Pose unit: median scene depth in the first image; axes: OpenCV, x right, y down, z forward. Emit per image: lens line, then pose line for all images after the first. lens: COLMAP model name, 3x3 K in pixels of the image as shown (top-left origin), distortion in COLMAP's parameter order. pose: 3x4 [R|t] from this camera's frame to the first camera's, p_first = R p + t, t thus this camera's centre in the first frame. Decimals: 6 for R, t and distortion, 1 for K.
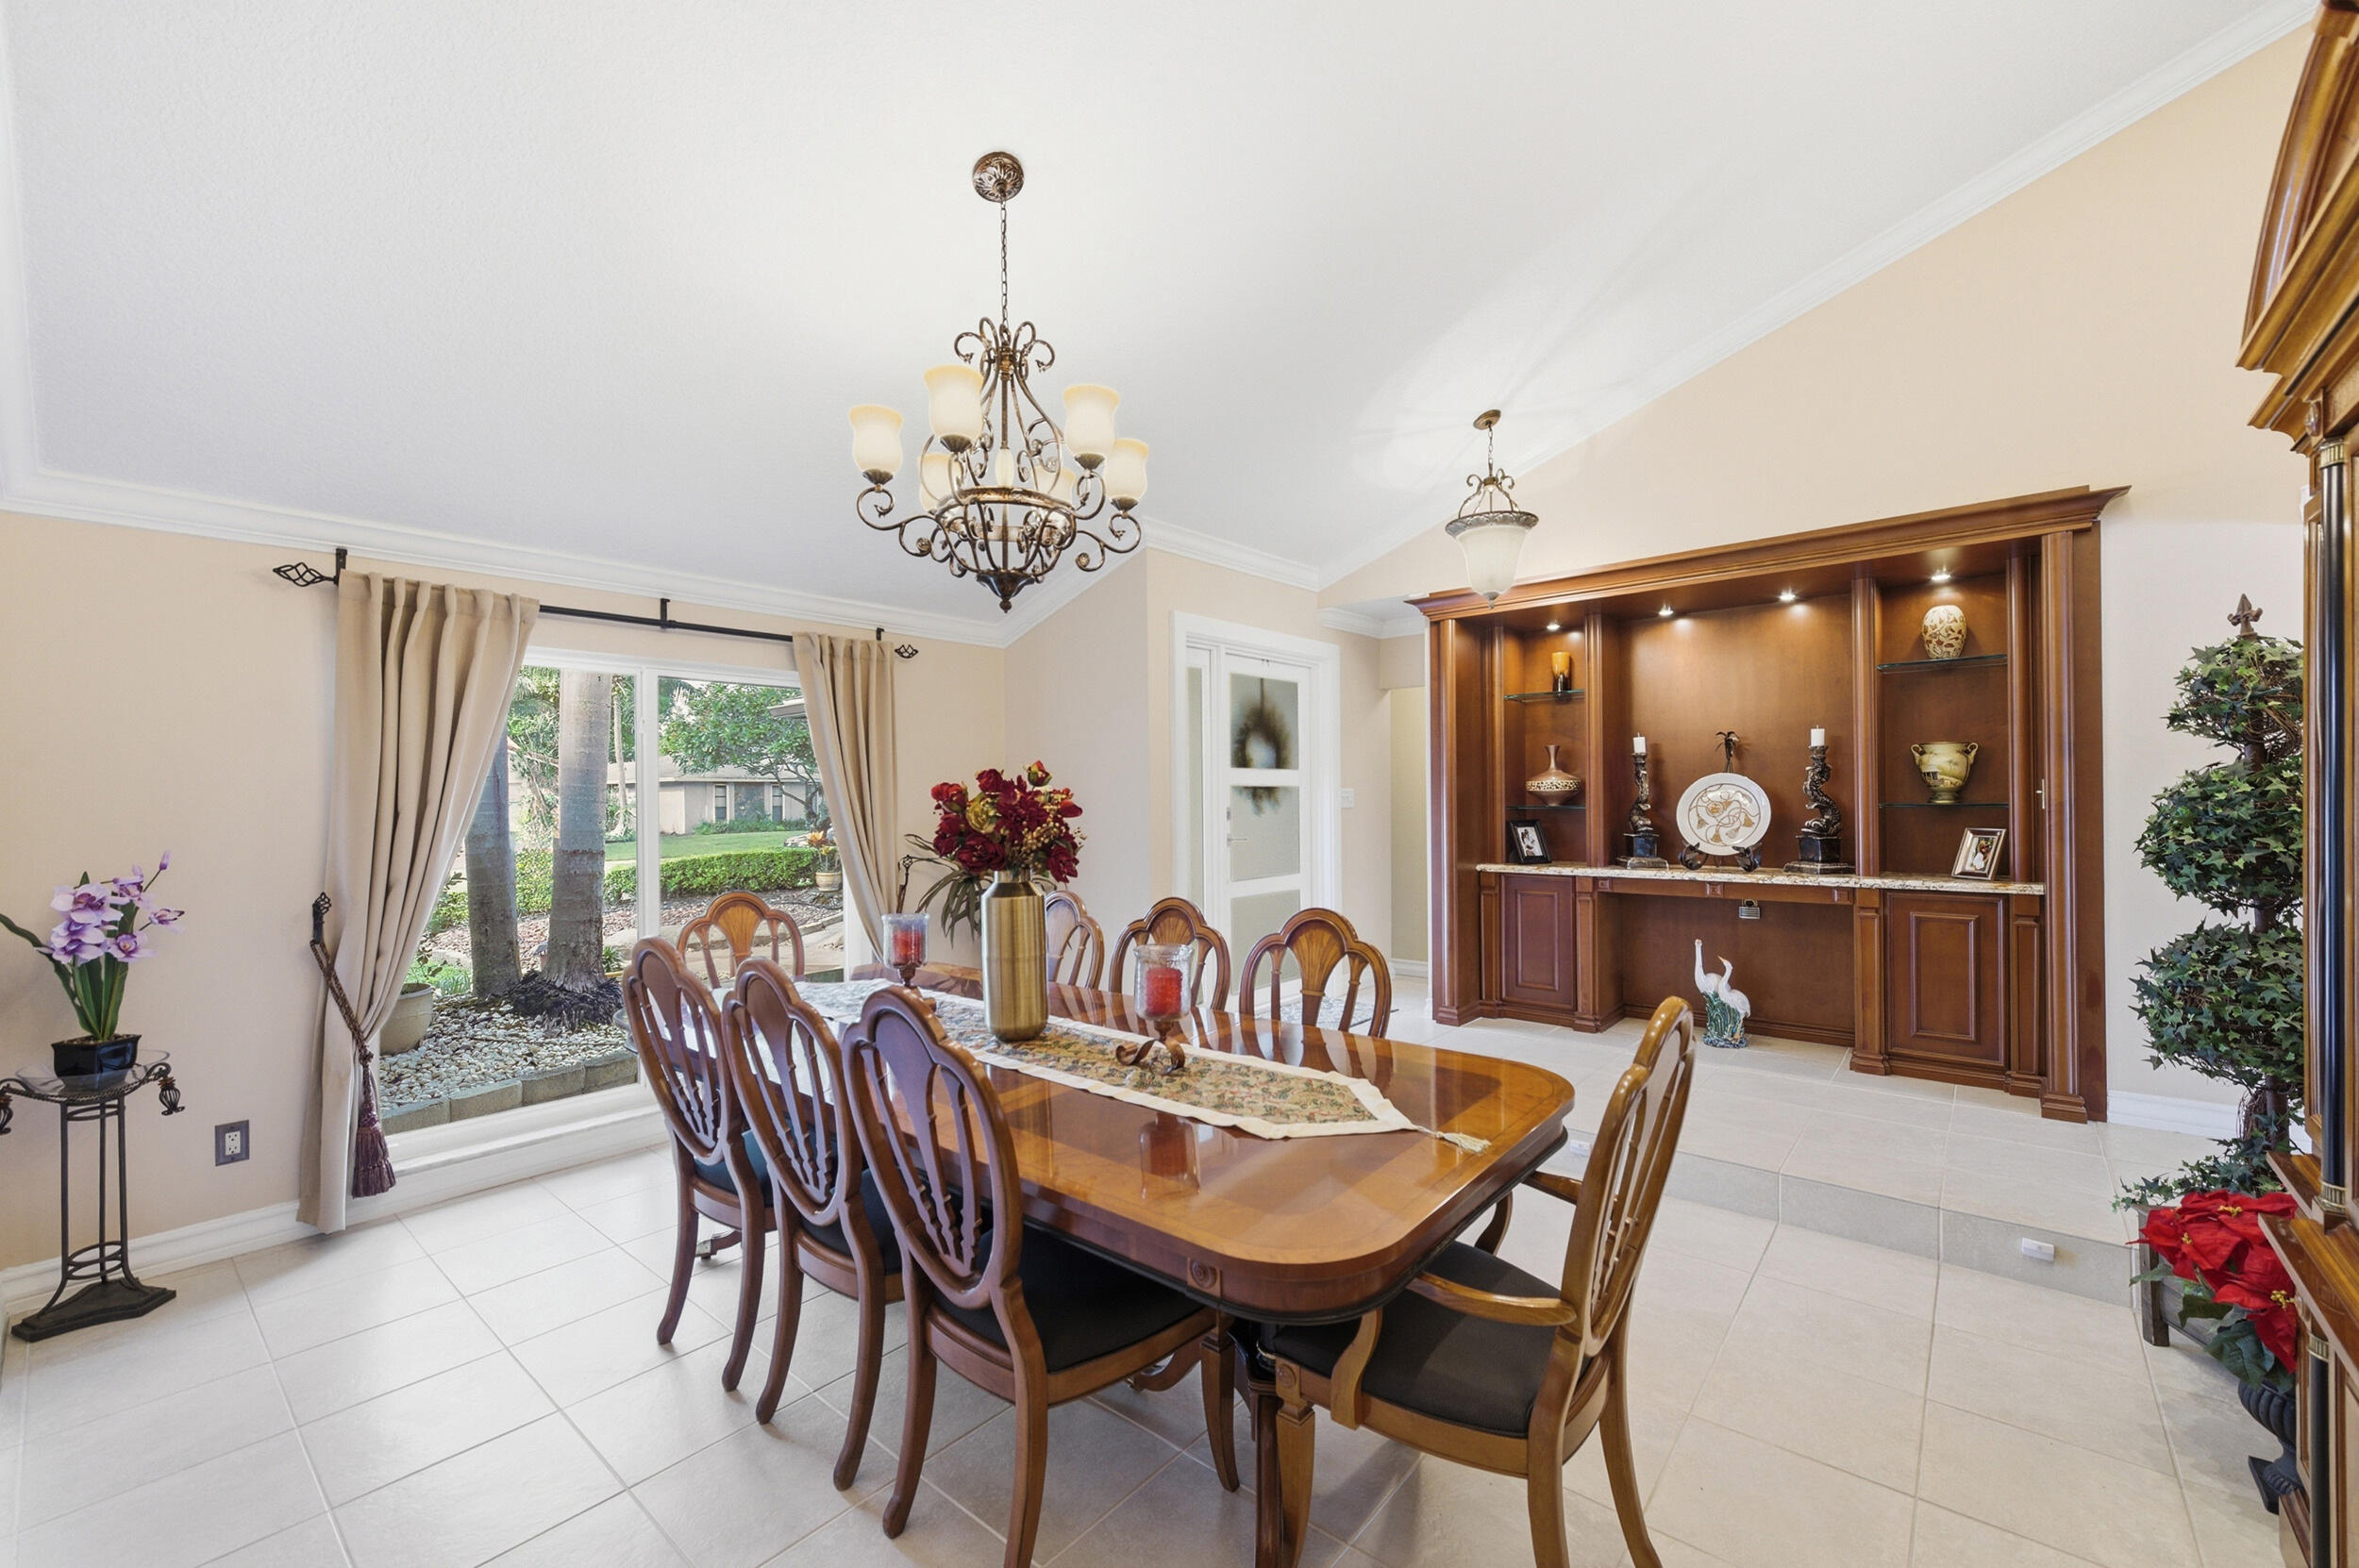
lens RADIAL K [[950.2, 0, 1177.9], [0, 950.2, 804.3], [0, 0, 1]] dist [0.000482, 0.000202]
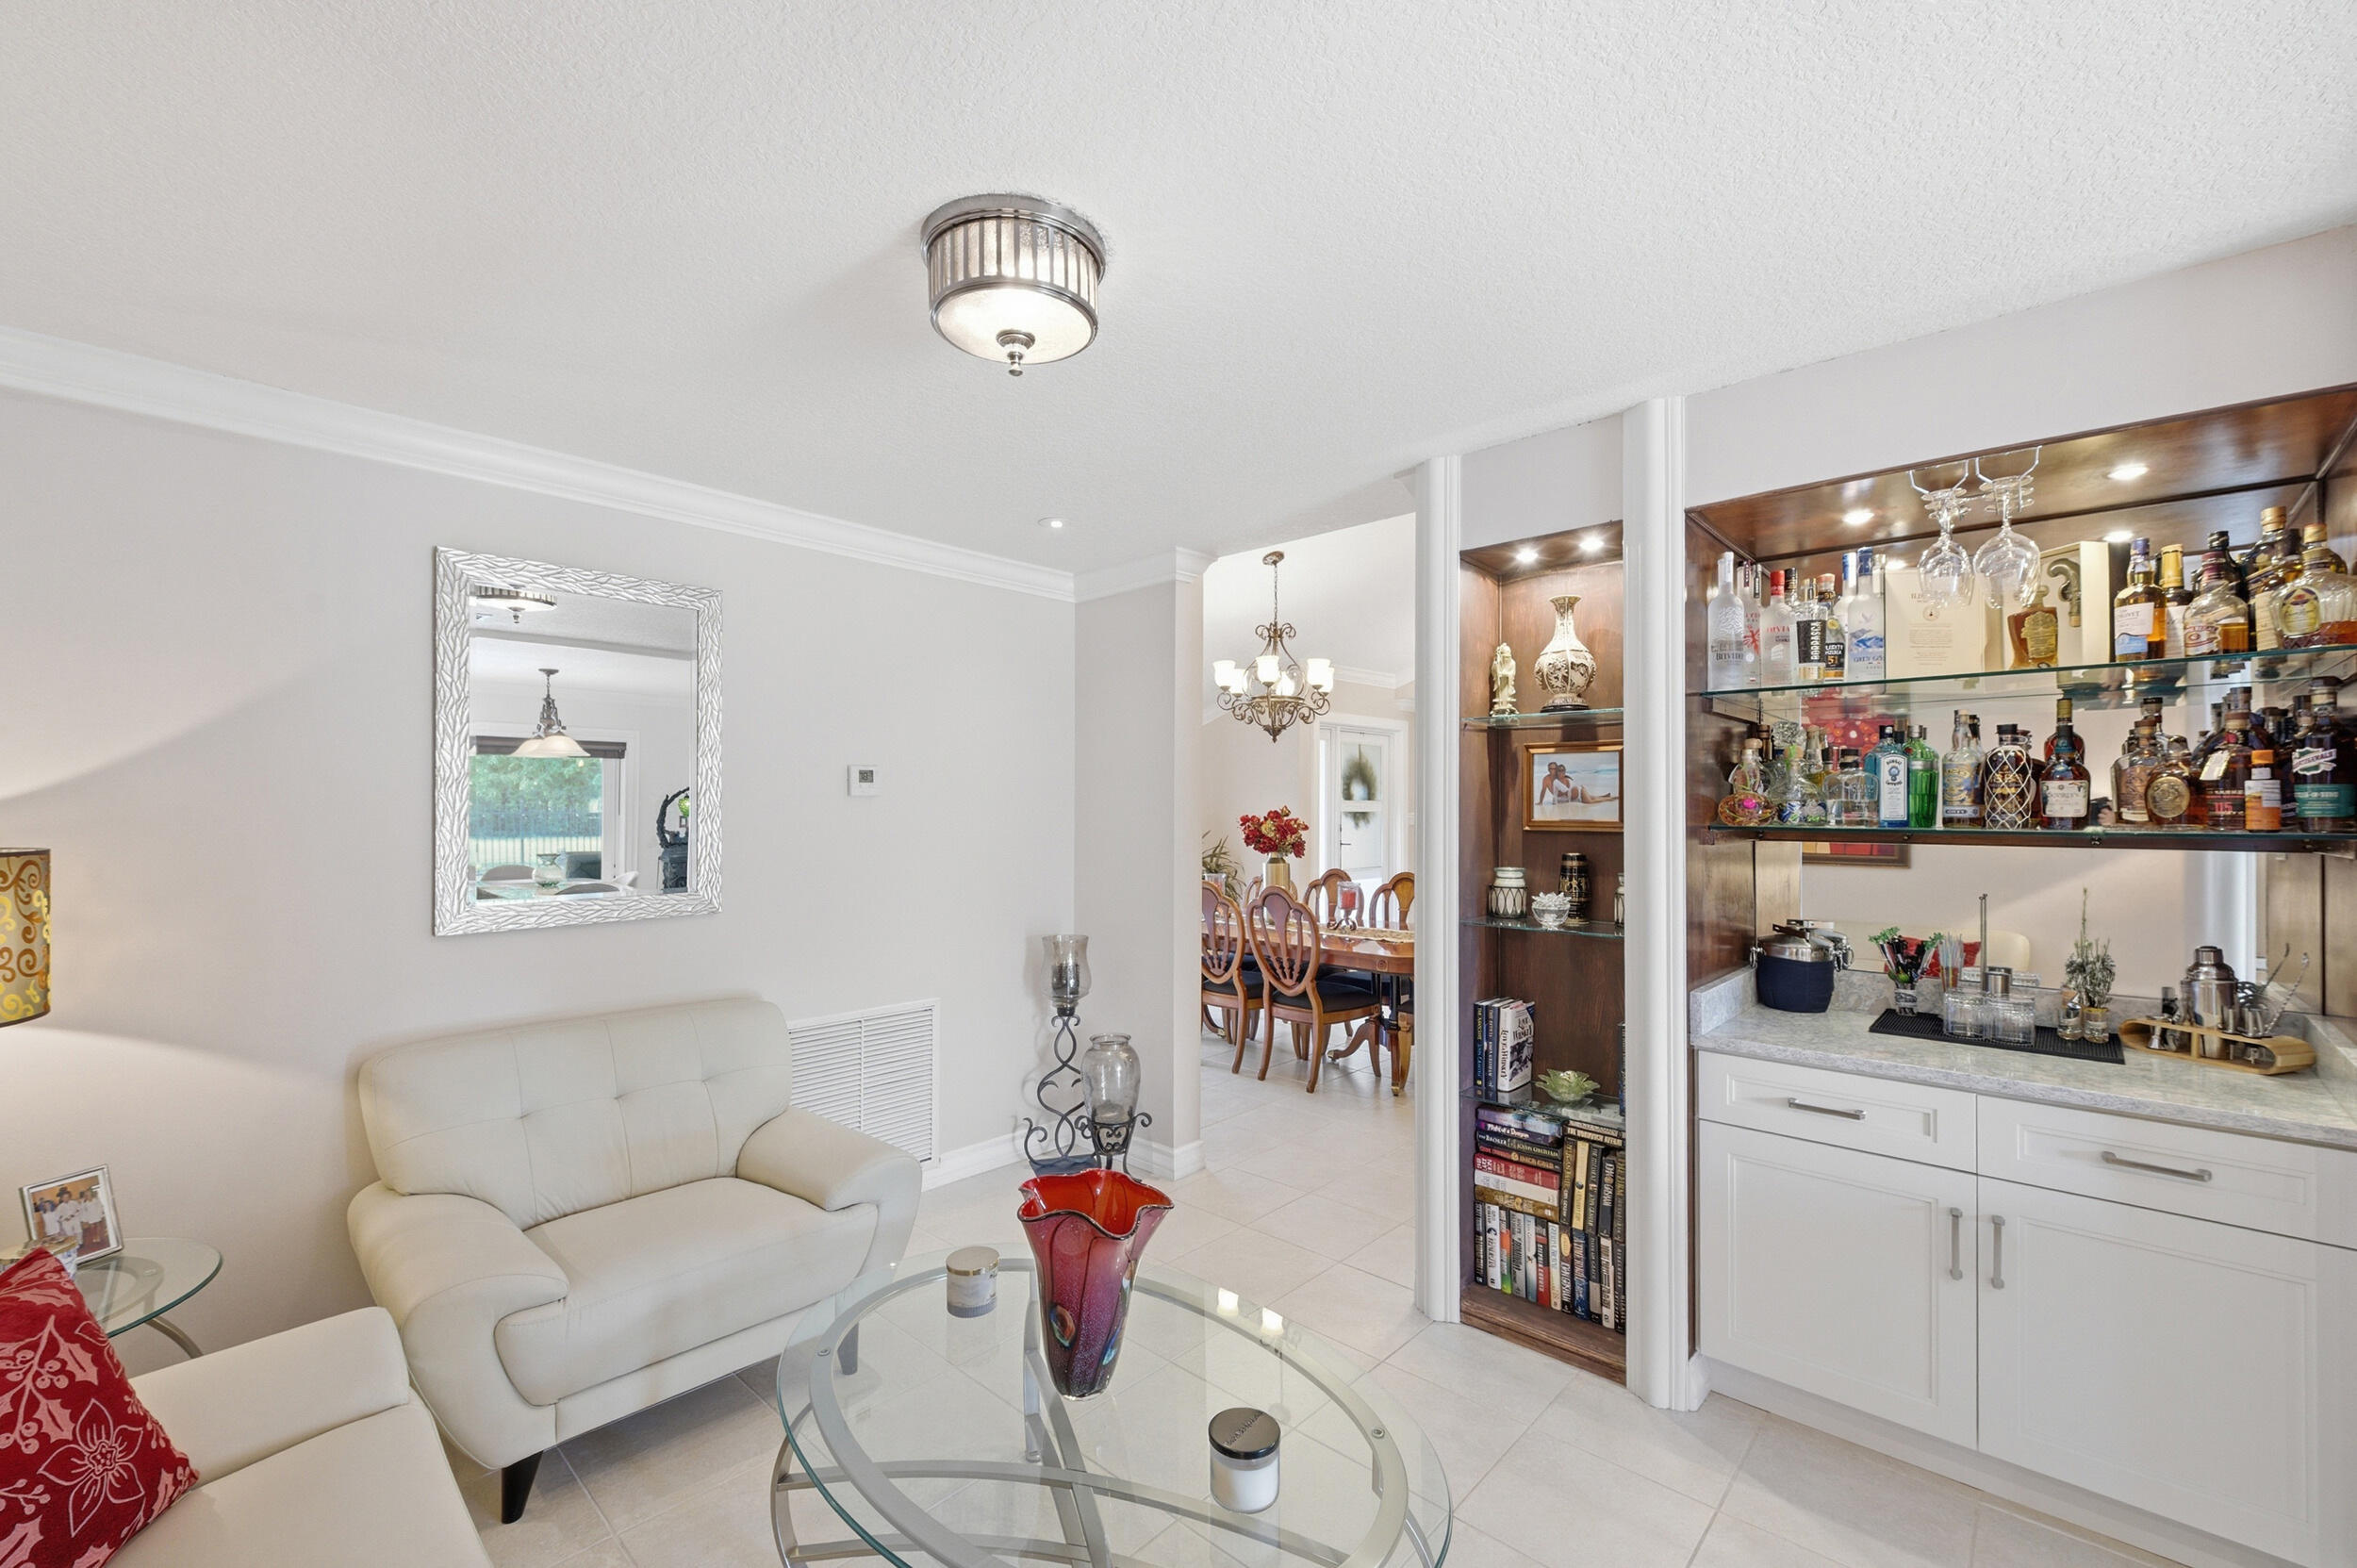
lens RADIAL K [[949.5, 0, 1176.9], [0, 949.5, 804.3], [0, 0, 1]] dist [0.000482, 0.000202]
pose [[0.998743, 0.014202, -0.048068, -0.303035], [-0.014664, 0.999849, -0.009293, -0.024061], [0.047929, 0.009986, 0.998801, -1.332645]]
